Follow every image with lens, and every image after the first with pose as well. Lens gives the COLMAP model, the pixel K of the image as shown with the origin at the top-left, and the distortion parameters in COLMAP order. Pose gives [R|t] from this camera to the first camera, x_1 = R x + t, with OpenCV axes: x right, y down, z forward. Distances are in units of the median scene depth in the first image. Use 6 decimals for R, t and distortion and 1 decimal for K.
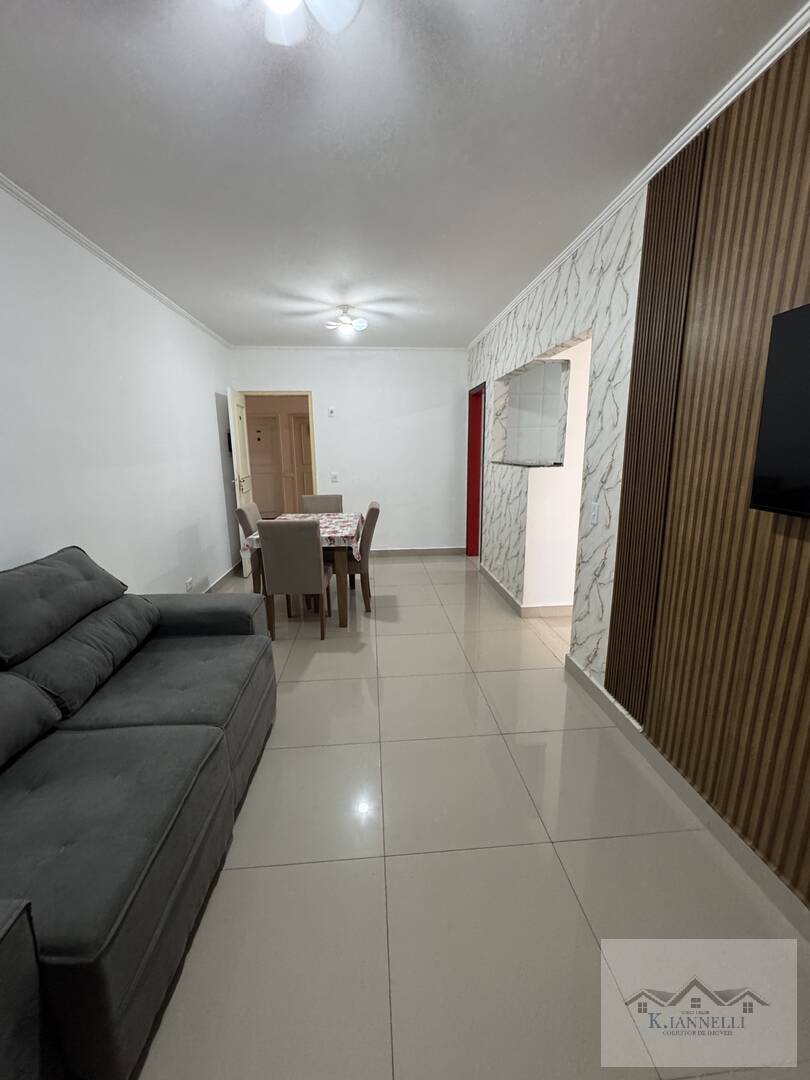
lens RADIAL K [[431.9, 0, 405.0], [0, 431.9, 540.0], [0, 0, 1]] dist [-0.000915, -0.000049]
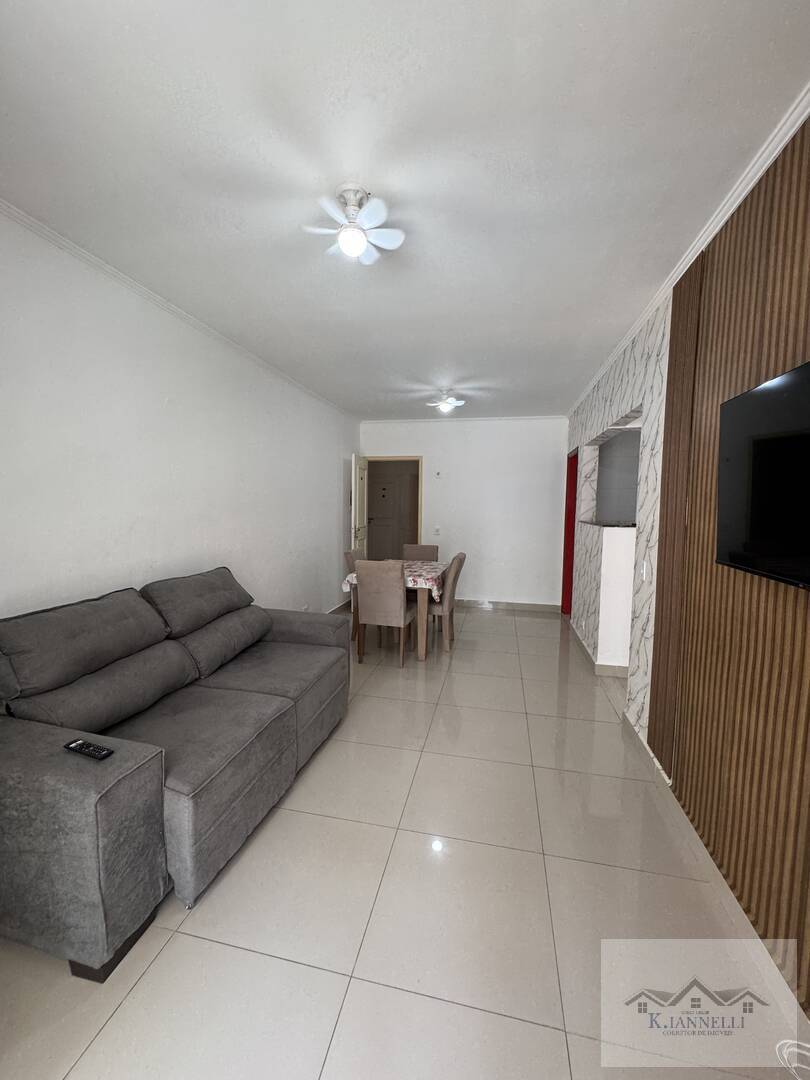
lens RADIAL K [[431.9, 0, 405.0], [0, 431.9, 540.0], [0, 0, 1]] dist [-0.000915, -0.000049]
pose [[0.956622, 0.046524, -0.287595, 0.159359], [-0.083411, 0.989579, -0.117367, 0.032676], [0.279137, 0.136264, 0.950534, -0.153755]]
